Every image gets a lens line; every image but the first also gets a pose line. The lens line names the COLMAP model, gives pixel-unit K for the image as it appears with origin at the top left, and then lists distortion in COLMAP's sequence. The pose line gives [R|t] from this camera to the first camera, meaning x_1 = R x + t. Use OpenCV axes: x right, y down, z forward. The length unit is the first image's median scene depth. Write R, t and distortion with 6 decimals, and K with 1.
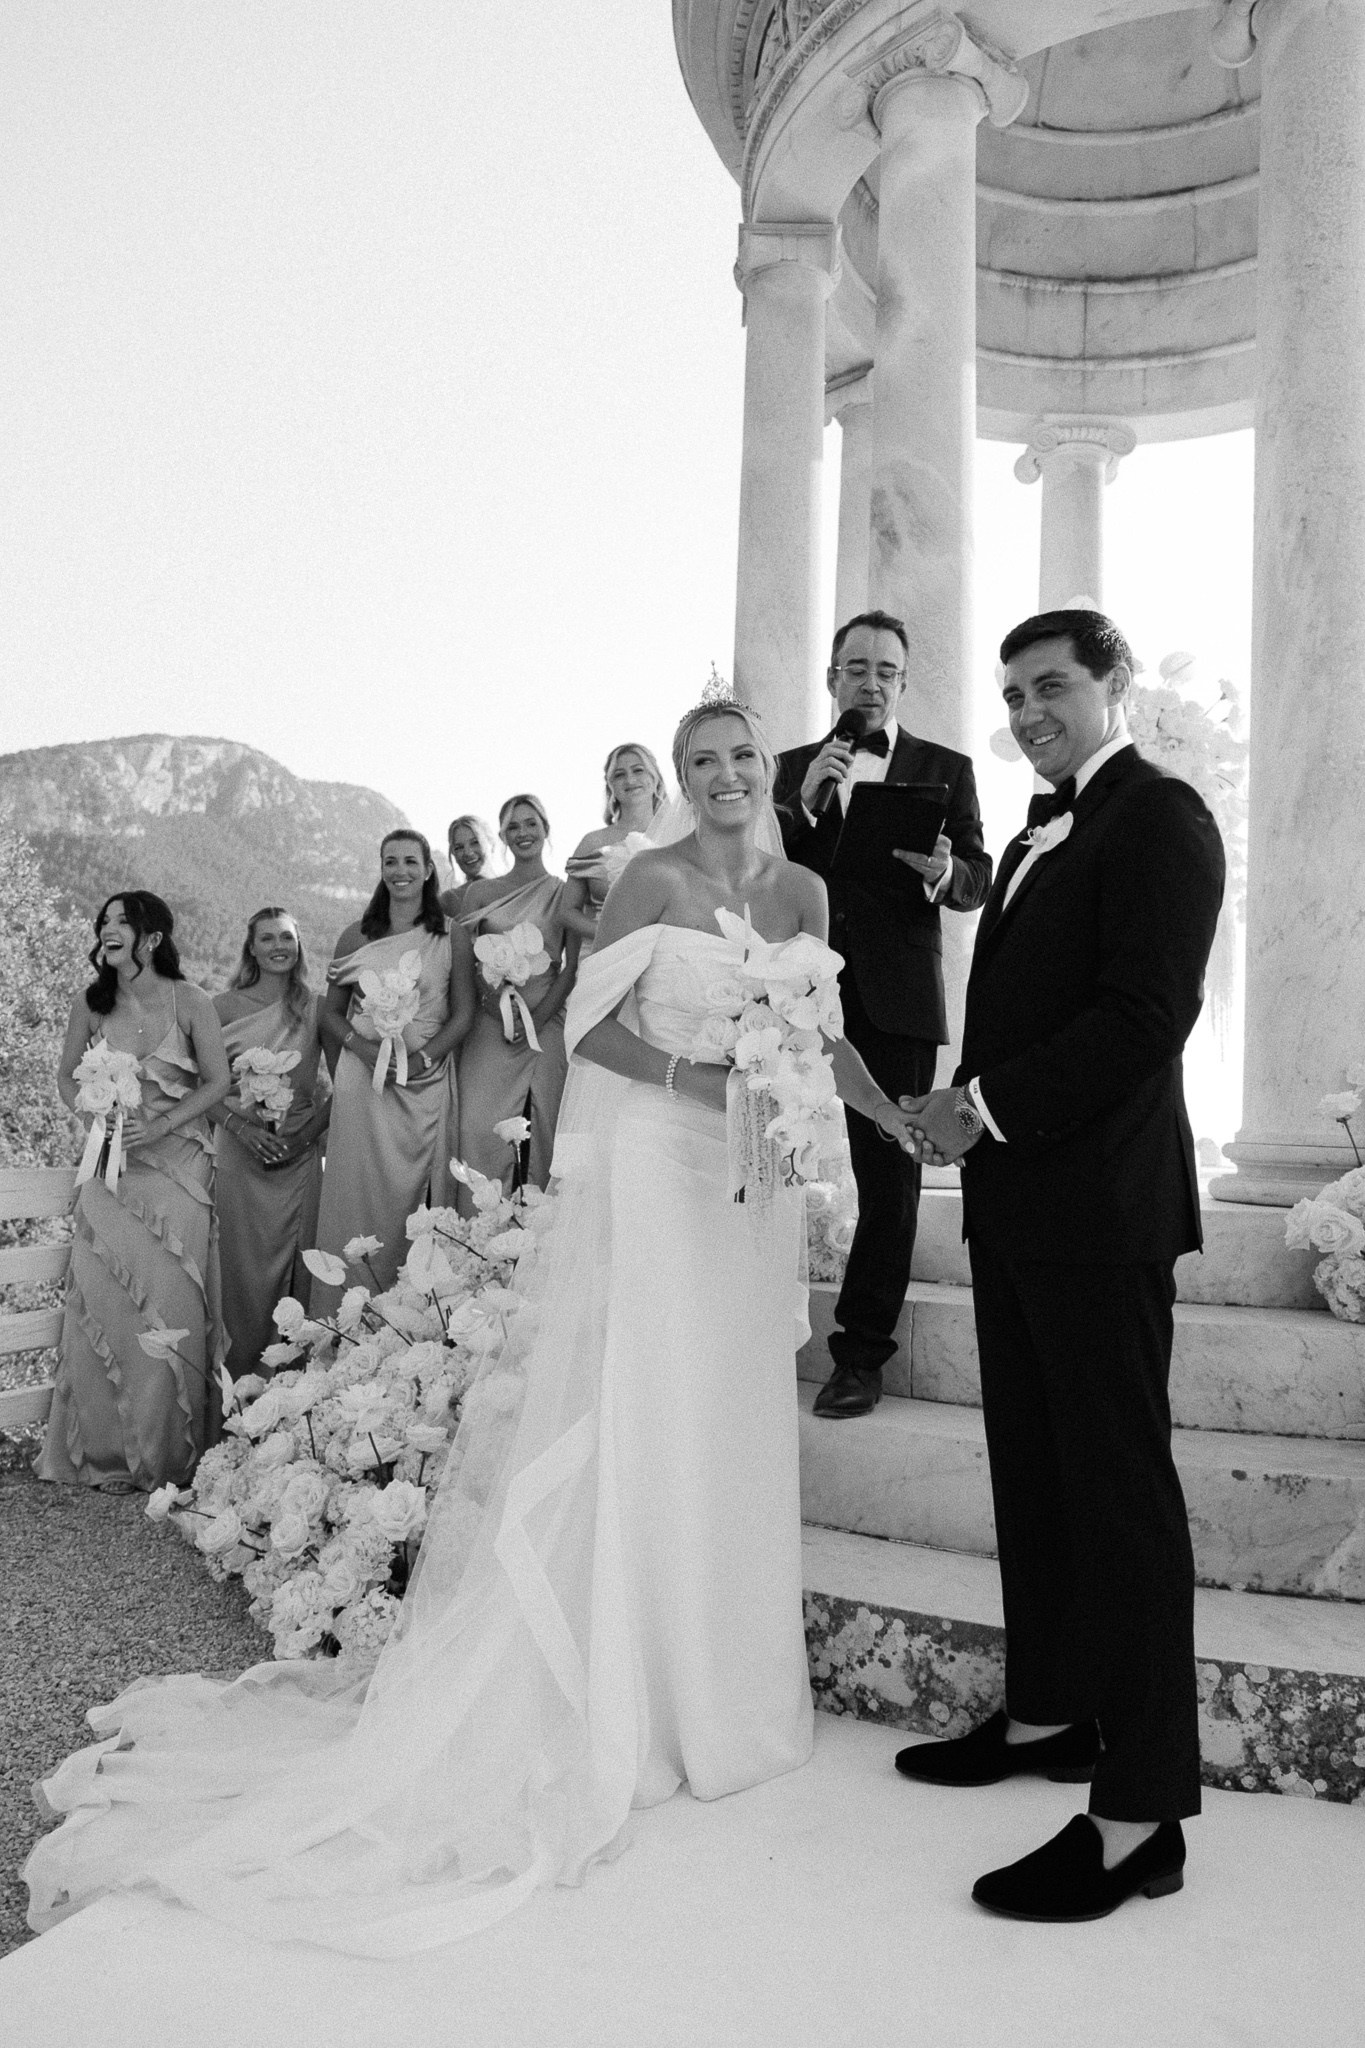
lens RADIAL K [[1463.2, 0, 685.3], [0, 1463.2, 993.4], [0, 0, 1]] dist [-0.003162, 0.007350]
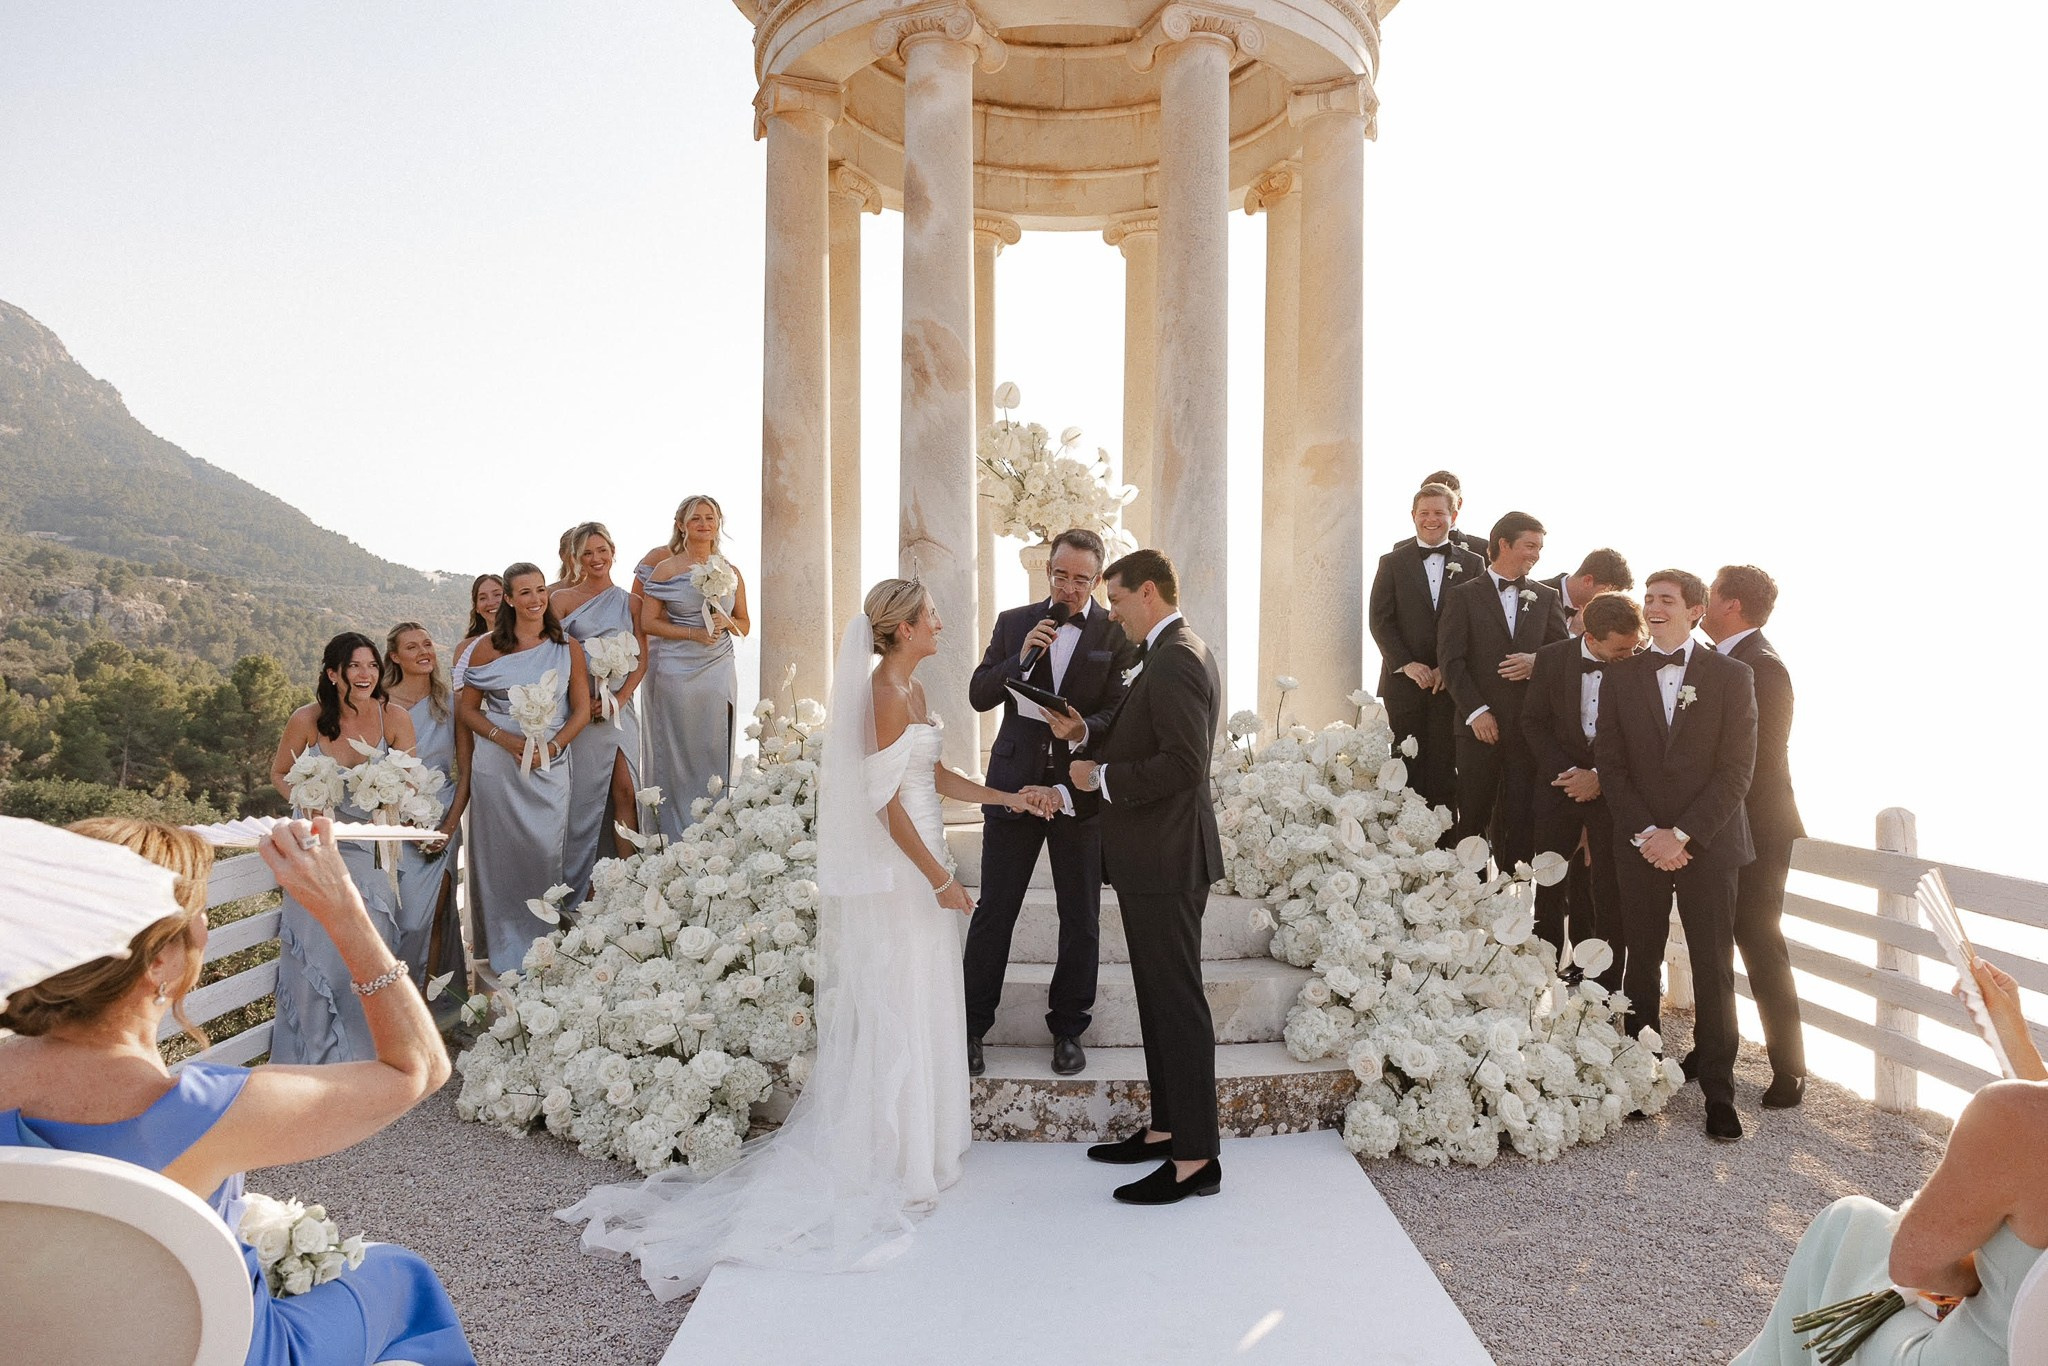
lens RADIAL K [[1403.6, 0, 1038.0], [0, 1403.6, 698.9], [0, 0, 1]] dist [-0.003534, 0.007762]
pose [[0.914875, -0.032052, 0.402464, -0.357062], [-0.010638, 0.994584, 0.103390, -0.154608], [-0.403598, -0.098870, 0.909579, -0.366592]]
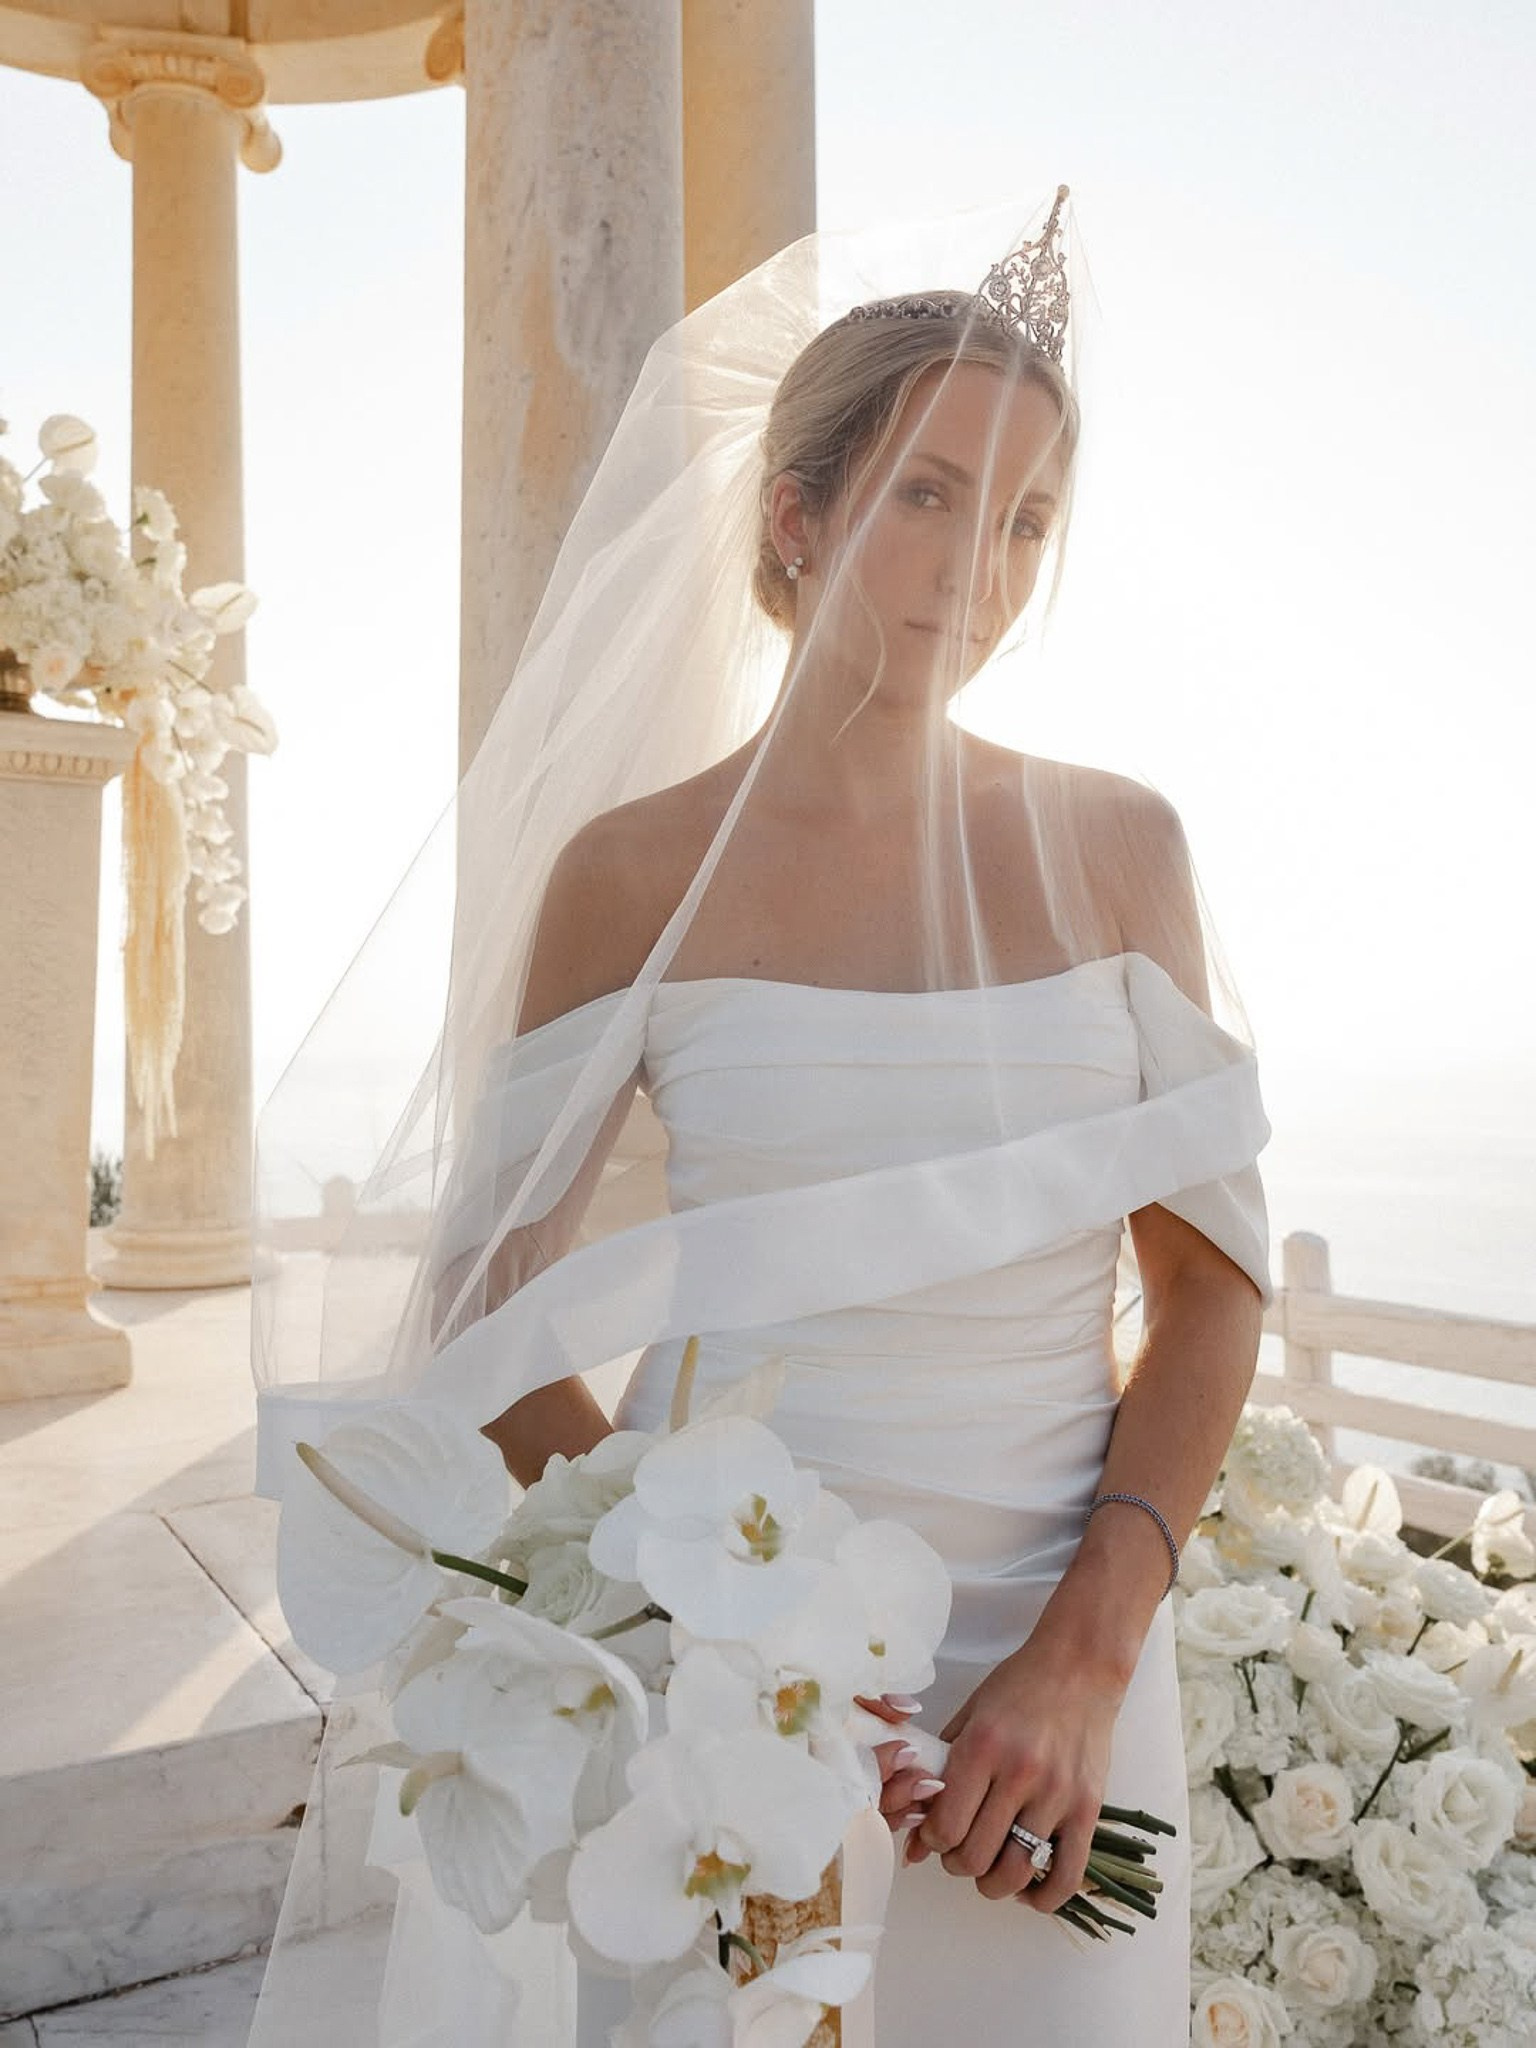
lens RADIAL K [[1626.3, 0, 799.5], [0, 1626.3, 1032.1], [0, 0, 1]] dist [-0.019739, 0.039479]
pose [[0.553154, -0.026285, 0.832665, -0.030529], [-0.042894, 0.997278, 0.059976, -0.072869], [-0.831974, -0.068892, 0.550520, 0.598231]]
